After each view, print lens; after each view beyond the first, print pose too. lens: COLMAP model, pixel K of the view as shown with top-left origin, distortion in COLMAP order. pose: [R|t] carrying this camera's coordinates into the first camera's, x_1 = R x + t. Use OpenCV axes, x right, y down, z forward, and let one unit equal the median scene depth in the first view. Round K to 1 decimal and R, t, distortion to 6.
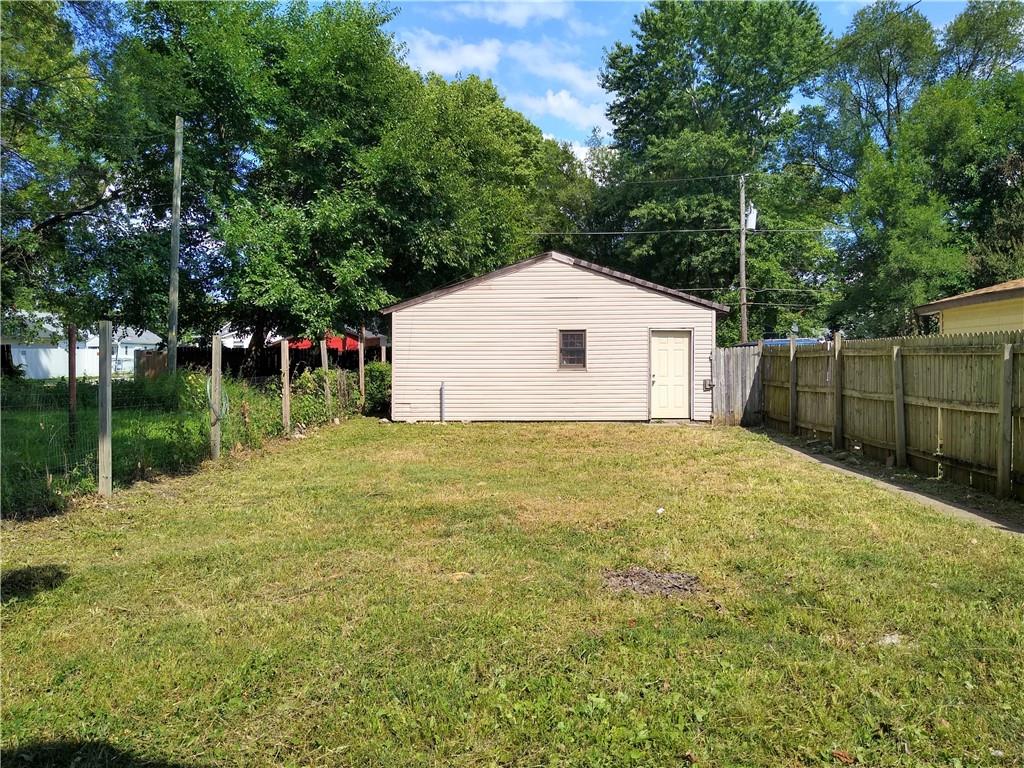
lens RADIAL K [[809.5, 0, 516.8], [0, 809.5, 384.9], [0, 0, 1]] dist [0.067223, -0.107382]
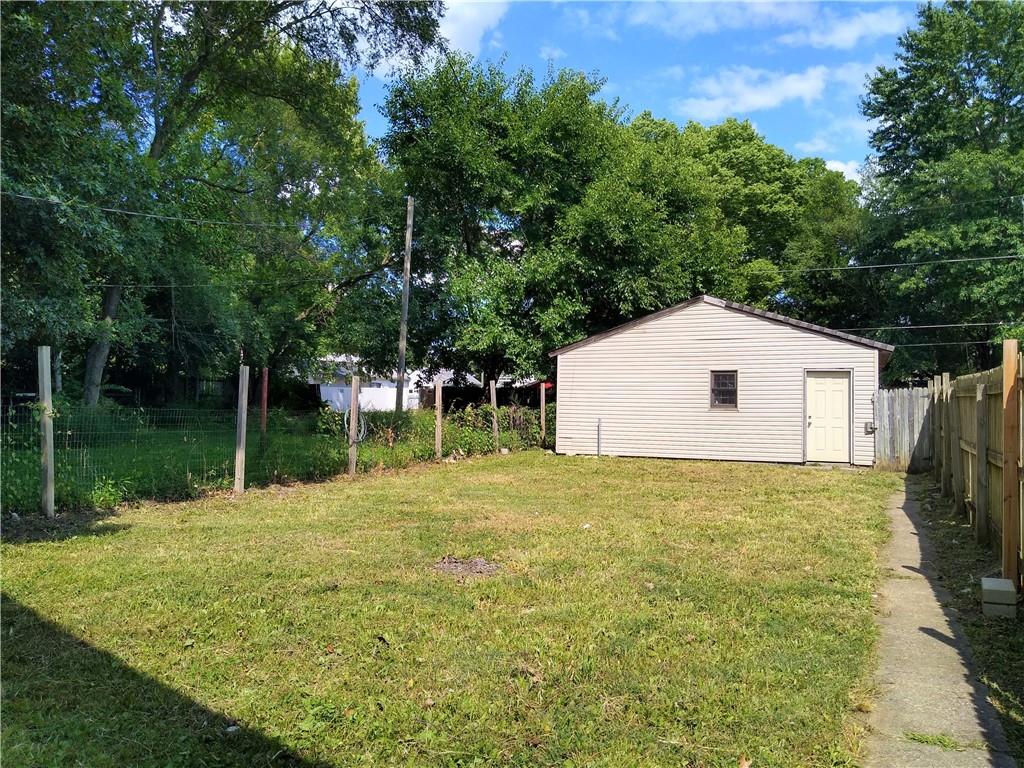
lens RADIAL K [[809.5, 0, 501.5], [0, 809.5, 379.6], [0, 0, 1]] dist [0.067223, -0.107382]
pose [[0.923795, 0.001264, -0.382885, 0.153419], [-0.022916, 0.998384, -0.051994, 0.002467], [0.382200, 0.056806, 0.922332, -0.039740]]
